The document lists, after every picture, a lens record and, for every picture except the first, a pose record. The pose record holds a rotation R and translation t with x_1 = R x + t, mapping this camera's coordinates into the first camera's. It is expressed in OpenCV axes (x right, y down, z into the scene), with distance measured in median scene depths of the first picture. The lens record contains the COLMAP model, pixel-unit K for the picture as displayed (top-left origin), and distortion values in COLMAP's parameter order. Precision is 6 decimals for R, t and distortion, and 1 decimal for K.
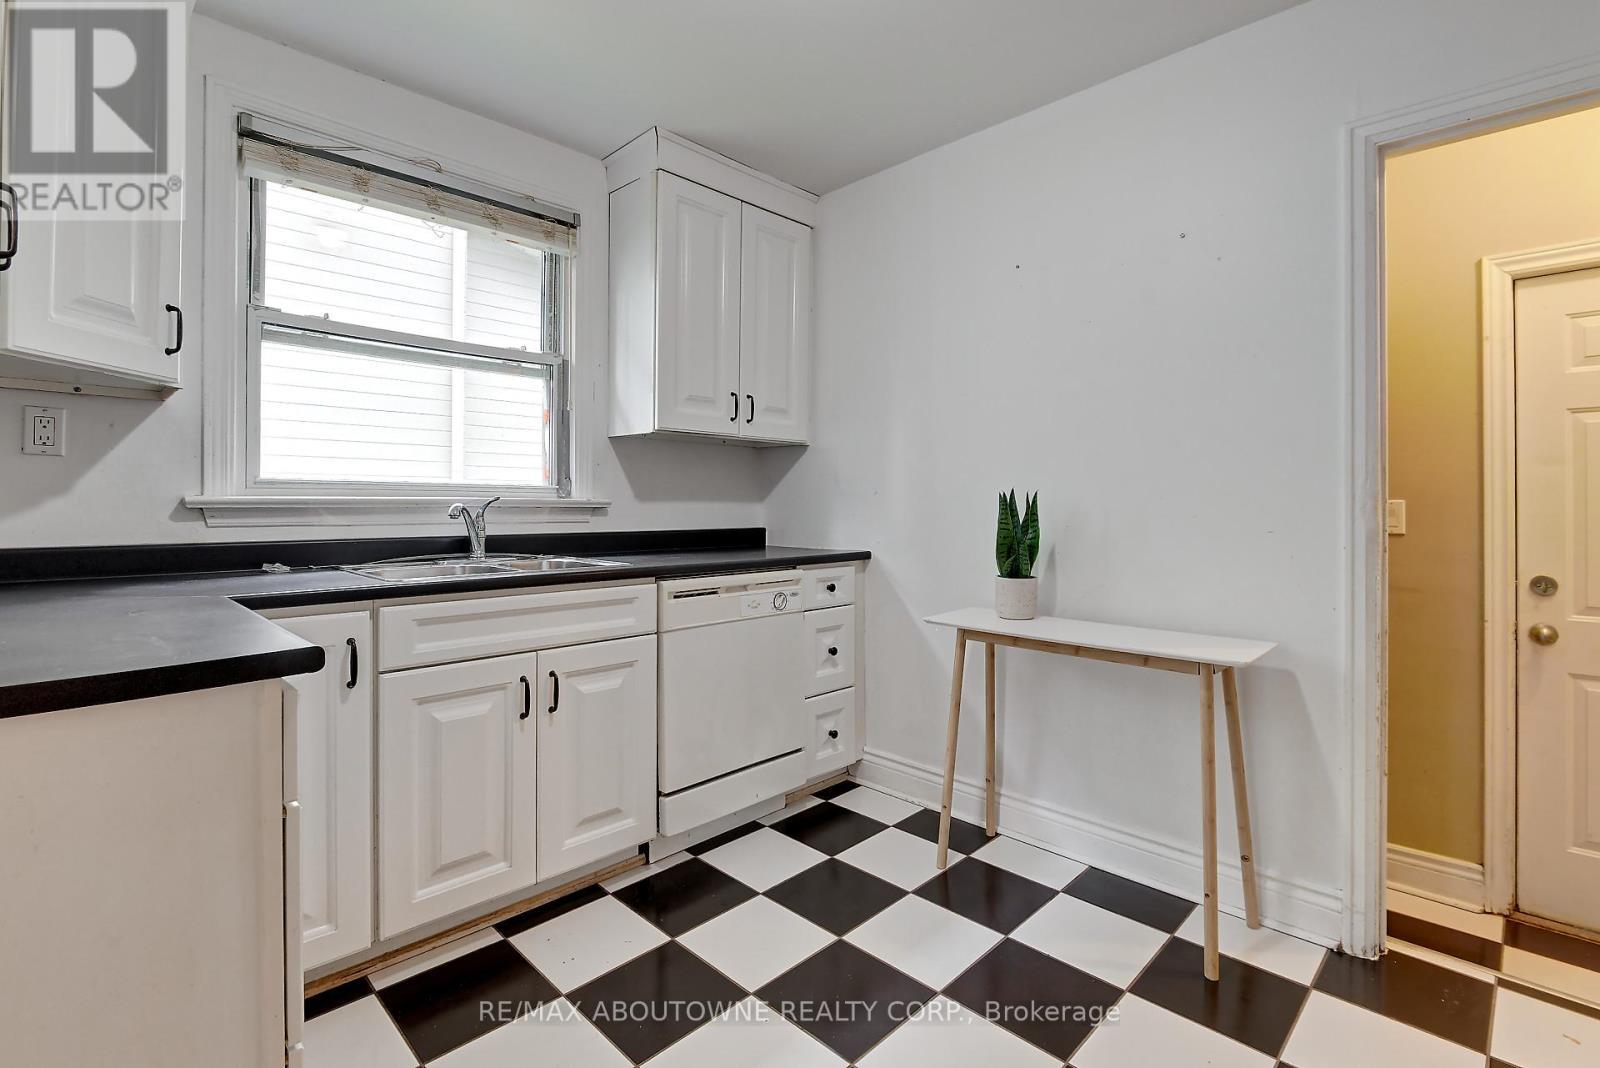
lens RADIAL K [[730.5, 0, 806.6], [0, 730.5, 507.8], [0, 0, 1]] dist [0.002608, -0.014265]
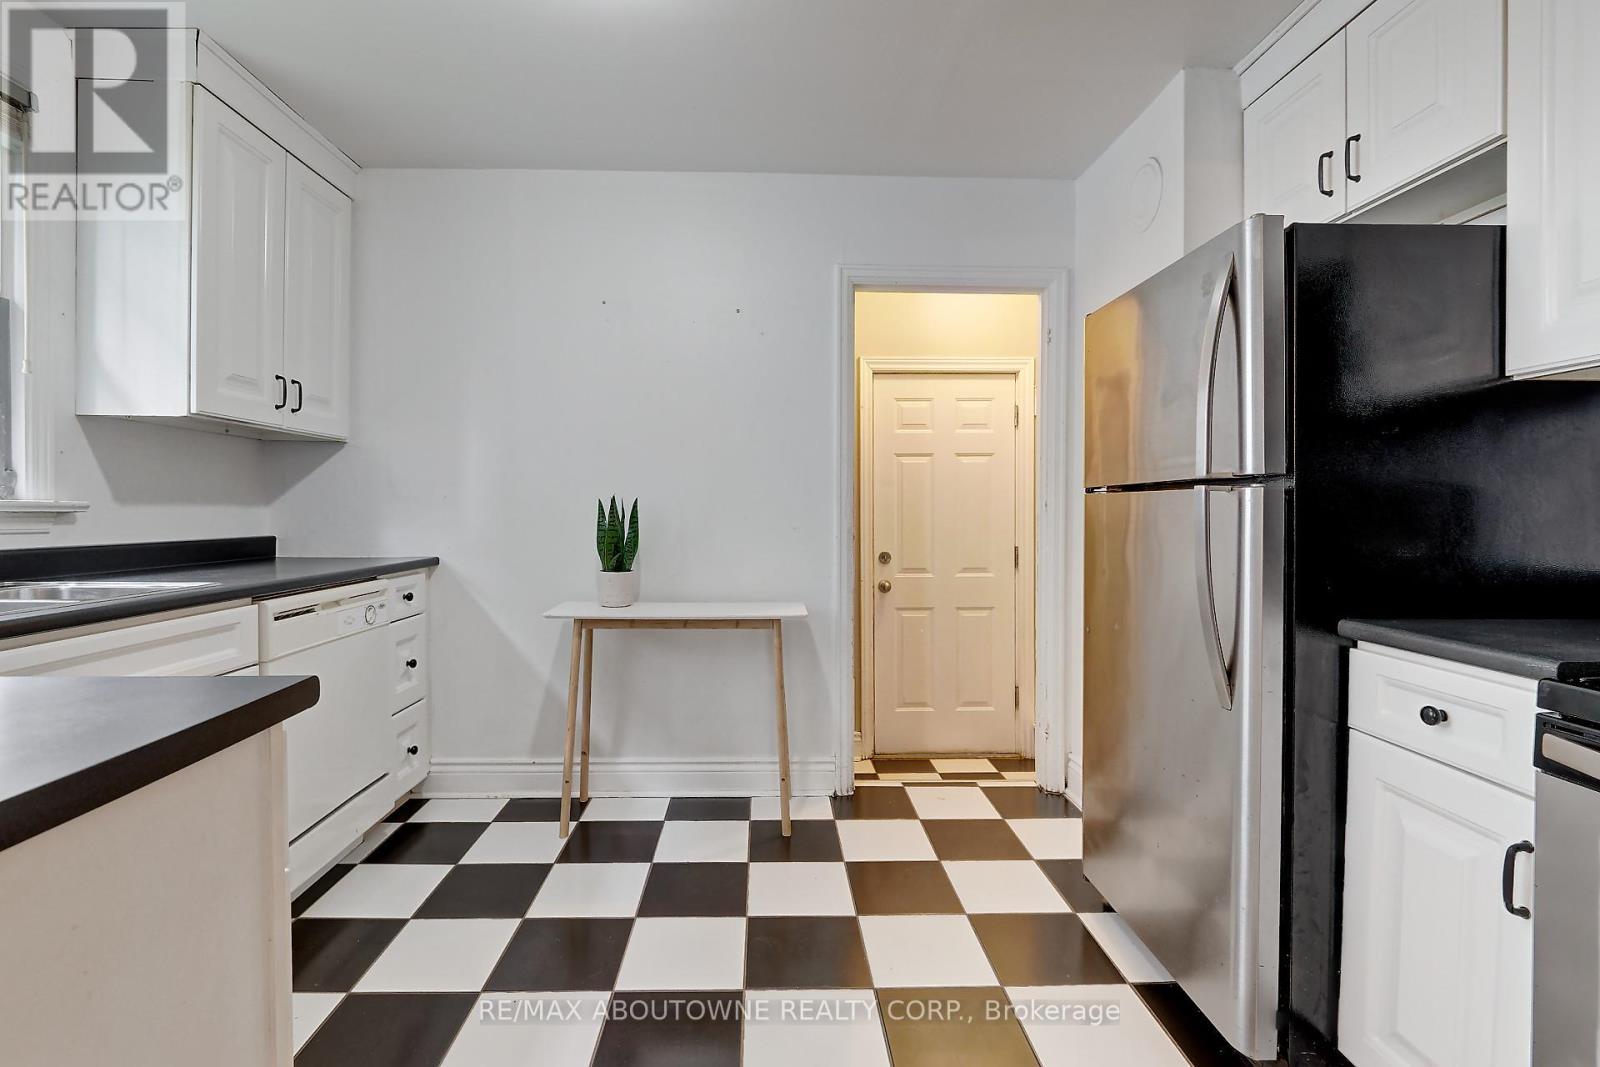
lens RADIAL K [[724.3, 0, 799.9], [0, 724.3, 502.9], [0, 0, 1]] dist [-0.012464, -0.000576]
pose [[0.677486, 0.007400, 0.735498, -0.335745], [0.000596, 0.999944, -0.010609, -0.001777], [-0.735535, 0.007626, 0.677444, -0.002997]]
